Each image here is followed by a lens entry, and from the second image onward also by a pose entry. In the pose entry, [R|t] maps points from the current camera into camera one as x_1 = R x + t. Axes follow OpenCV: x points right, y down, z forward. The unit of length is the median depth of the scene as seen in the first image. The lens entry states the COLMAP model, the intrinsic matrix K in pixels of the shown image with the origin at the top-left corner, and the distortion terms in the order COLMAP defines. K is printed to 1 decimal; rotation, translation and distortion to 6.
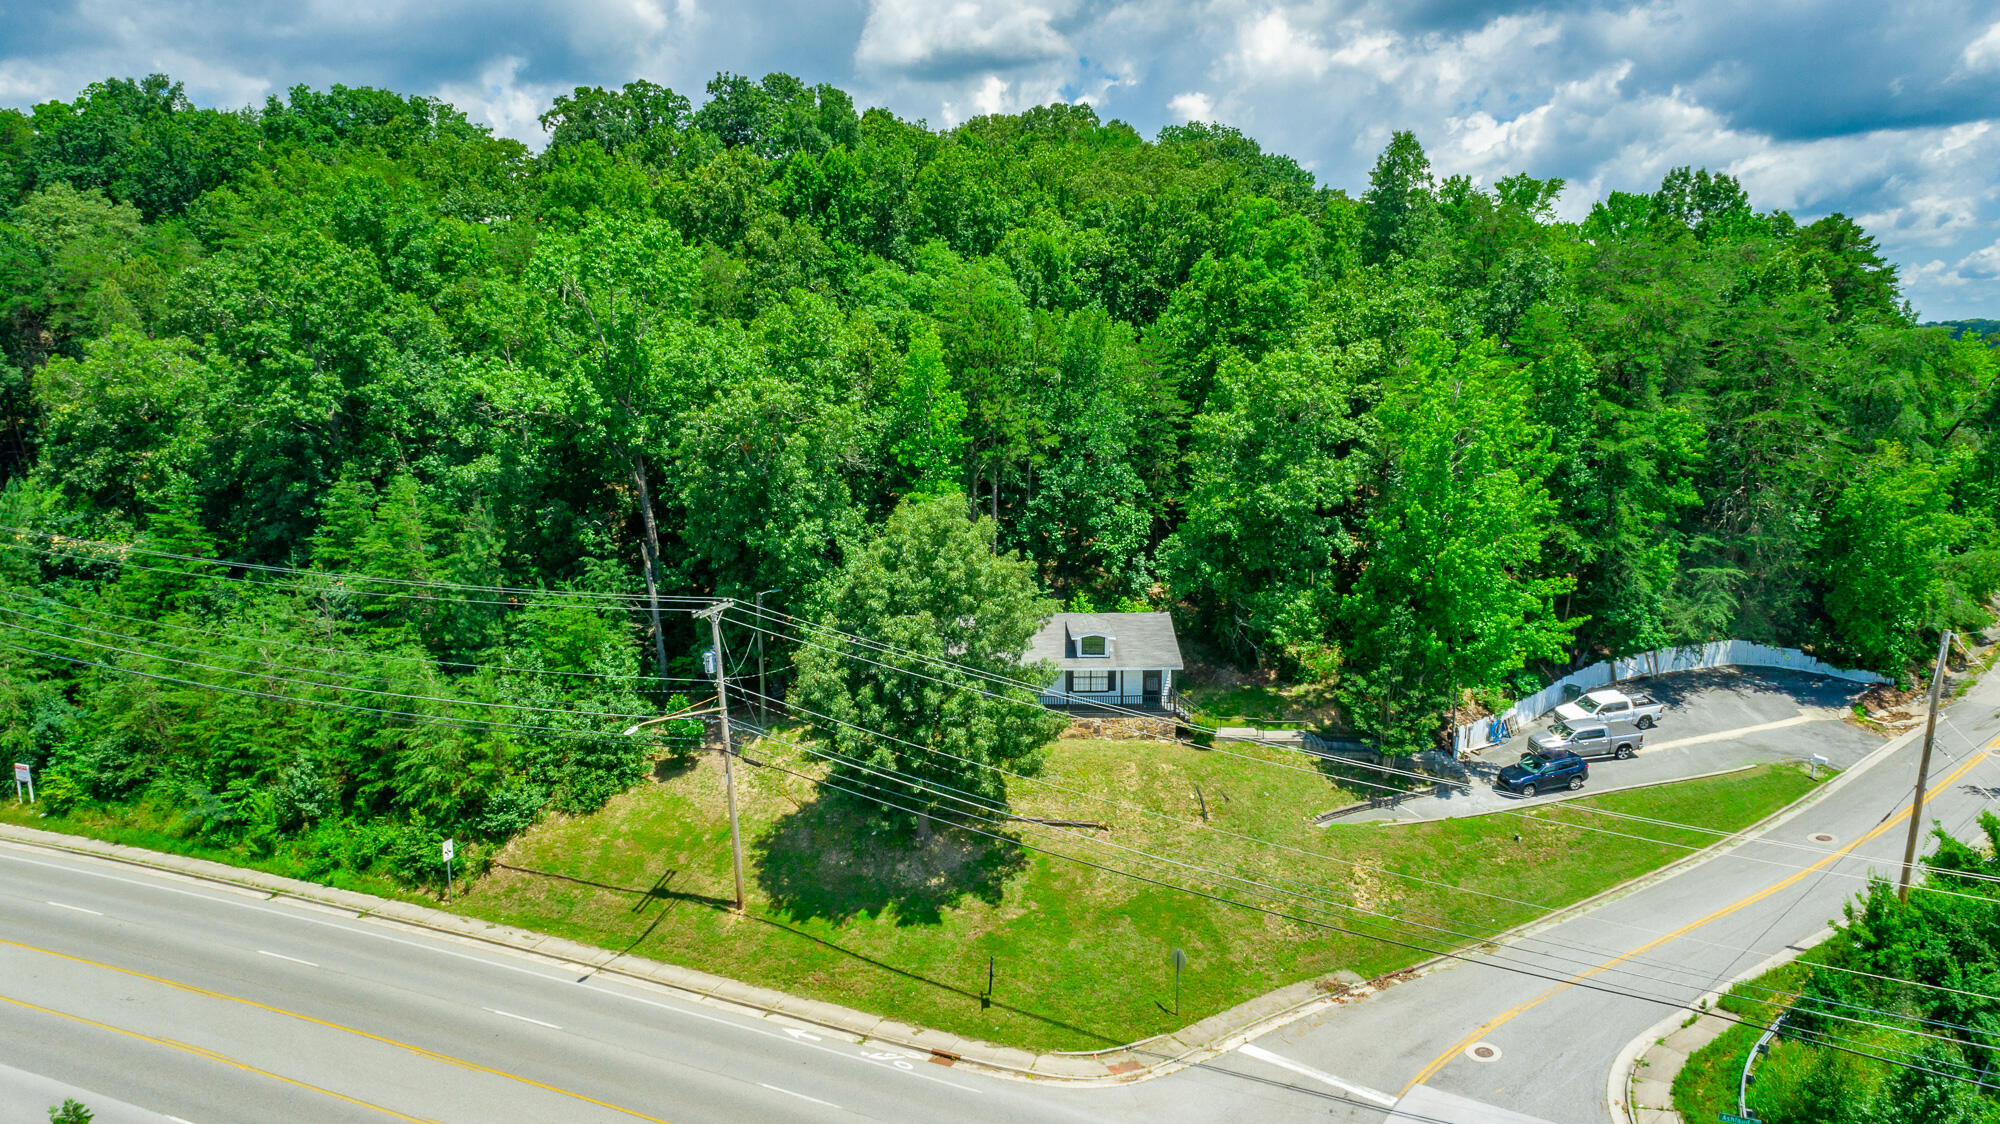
lens RADIAL K [[1384.5, 0, 1002.1], [0, 1384.5, 558.7], [0, 0, 1]] dist [-0.017203, 0.015002]
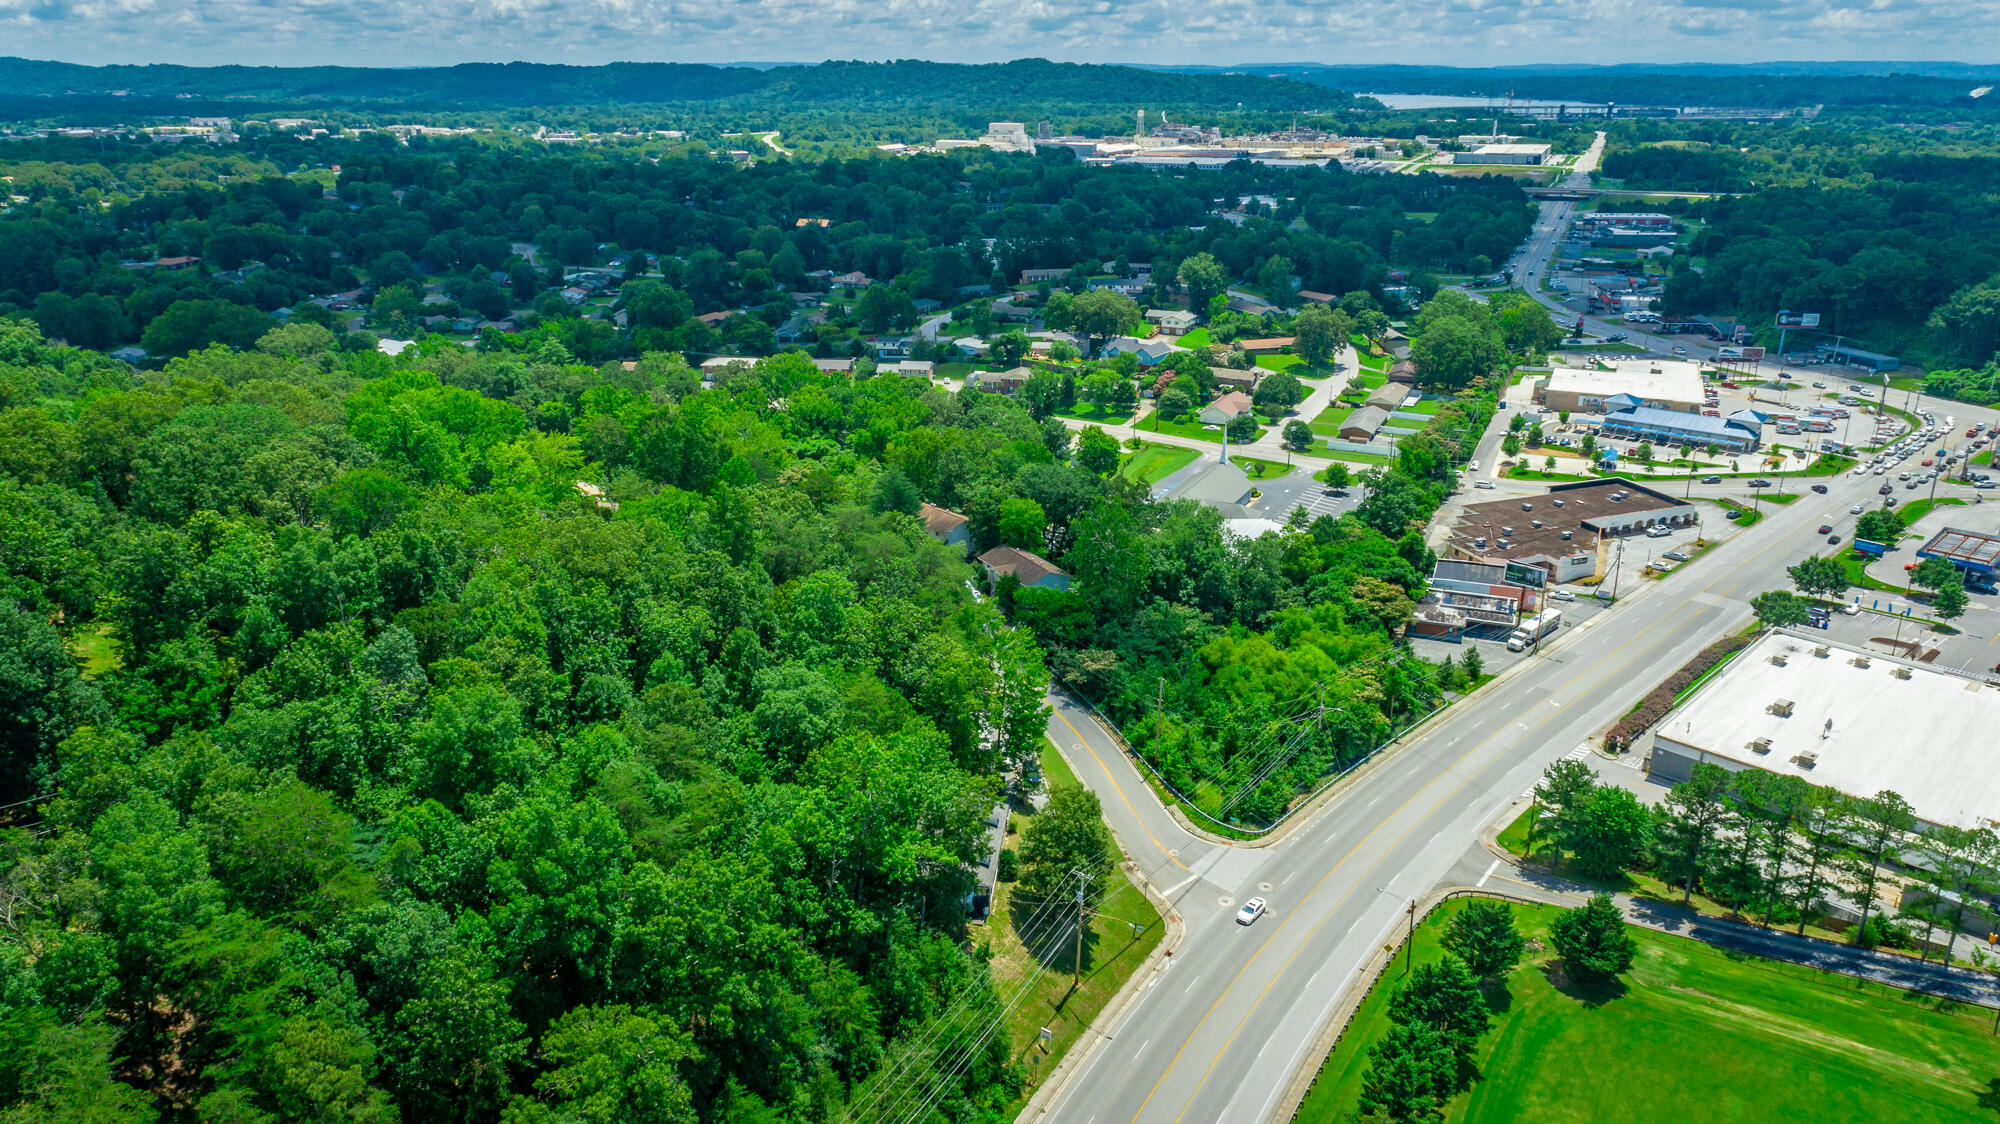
lens RADIAL K [[1359.1, 0, 1001.1], [0, 1359.1, 562.2], [0, 0, 1]] dist [-0.014828, 0.011530]
pose [[0.131642, -0.330297, 0.934652, -2.118299], [0.156648, 0.937942, 0.309397, -1.149101], [-0.978842, 0.105682, 0.175212, 0.645889]]
